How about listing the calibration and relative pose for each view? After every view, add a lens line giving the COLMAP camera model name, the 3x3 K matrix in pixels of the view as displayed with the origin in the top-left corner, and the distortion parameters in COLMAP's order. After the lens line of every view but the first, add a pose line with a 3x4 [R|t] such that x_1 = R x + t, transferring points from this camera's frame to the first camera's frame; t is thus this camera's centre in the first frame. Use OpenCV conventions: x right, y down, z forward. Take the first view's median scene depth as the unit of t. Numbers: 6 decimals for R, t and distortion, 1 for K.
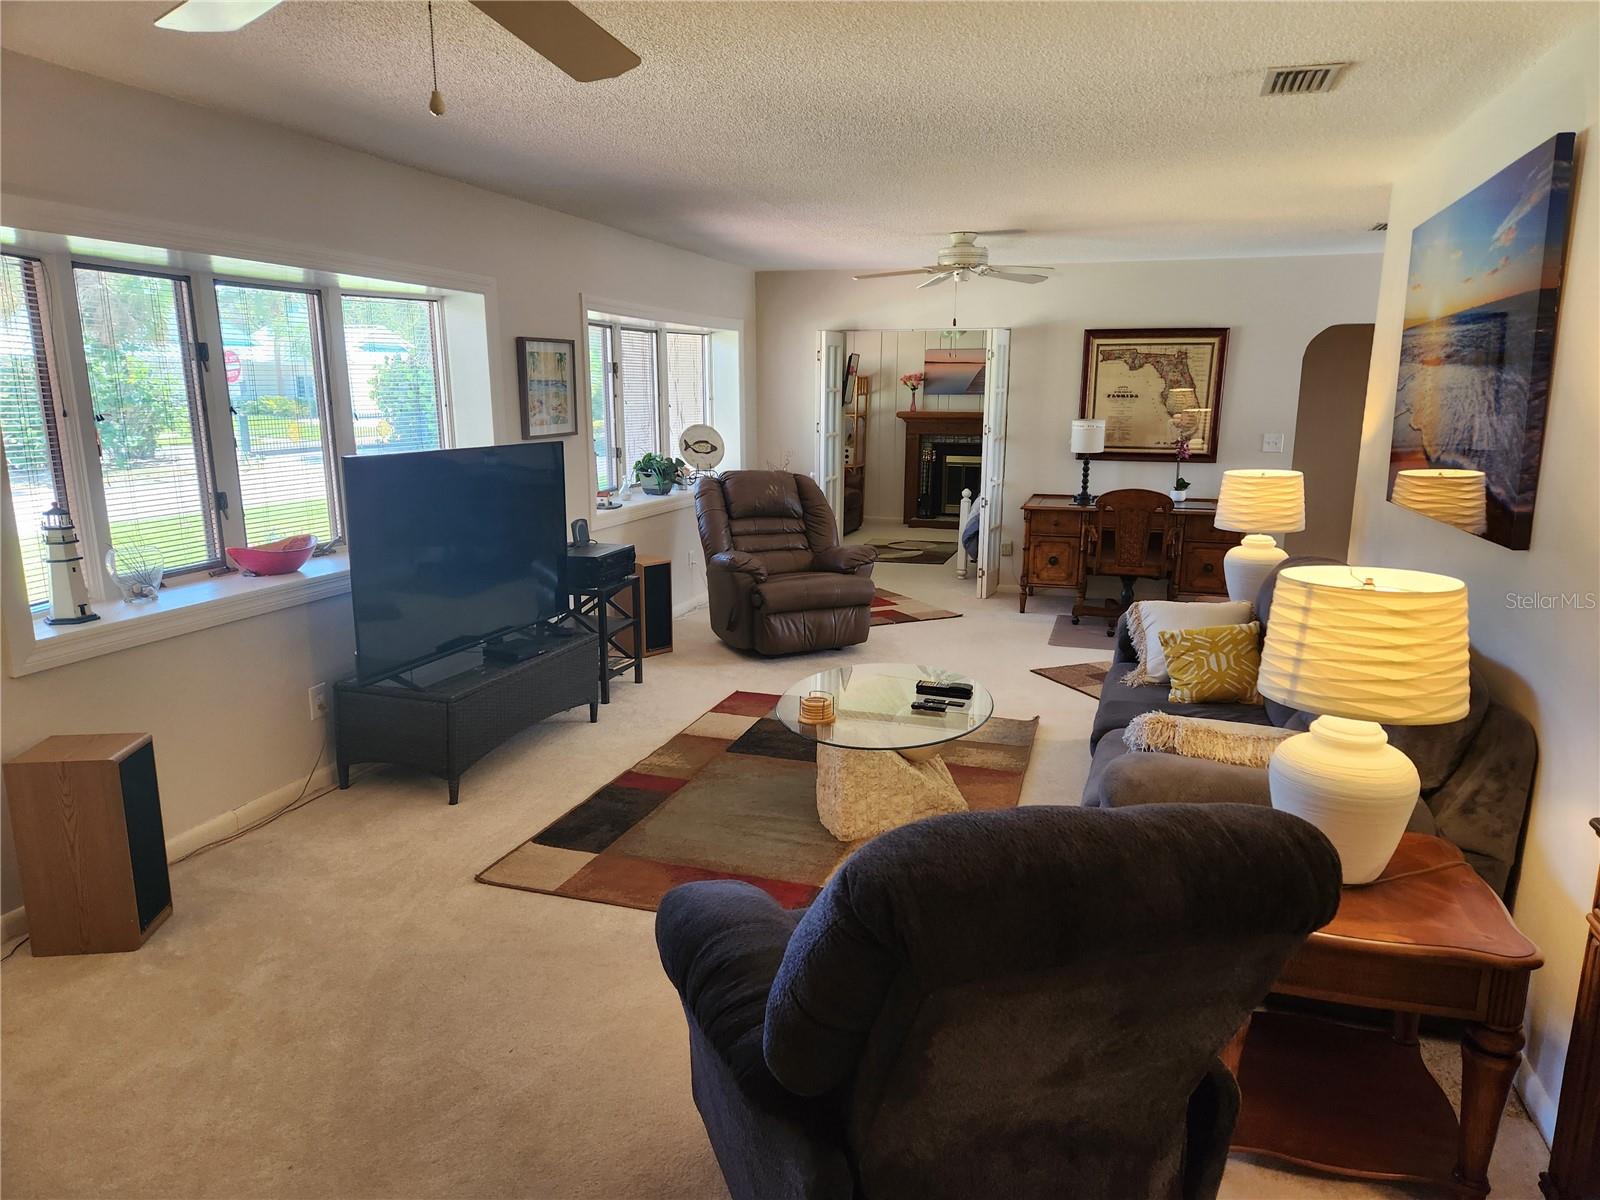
lens RADIAL K [[1062.3, 0, 814.9], [0, 1062.3, 609.8], [0, 0, 1]] dist [0.090671, -0.080203]
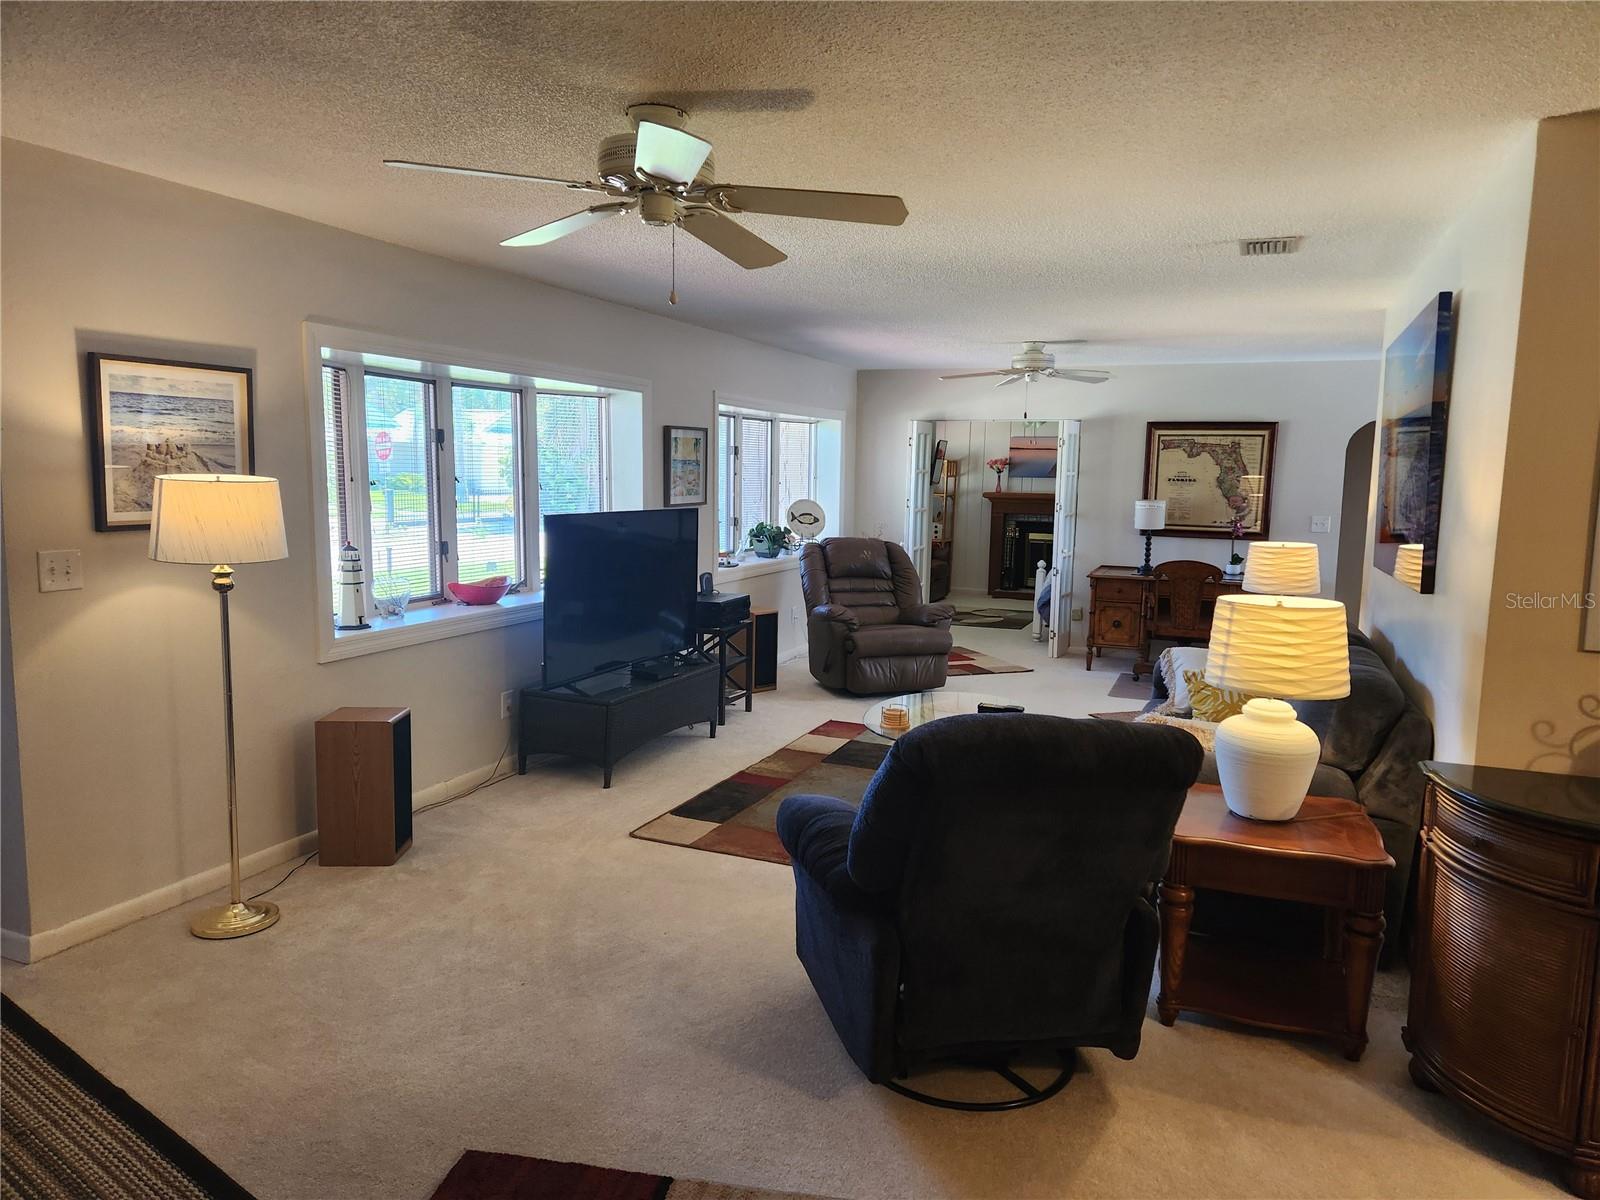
lens RADIAL K [[1060.2, 0, 818.0], [0, 1060.2, 595.7], [0, 0, 1]] dist [0.095395, -0.088617]
pose [[0.995965, 0.024093, -0.086453, 0.010518], [-0.031629, 0.995716, -0.086892, 0.040532], [0.083989, 0.089275, 0.992459, -0.176701]]
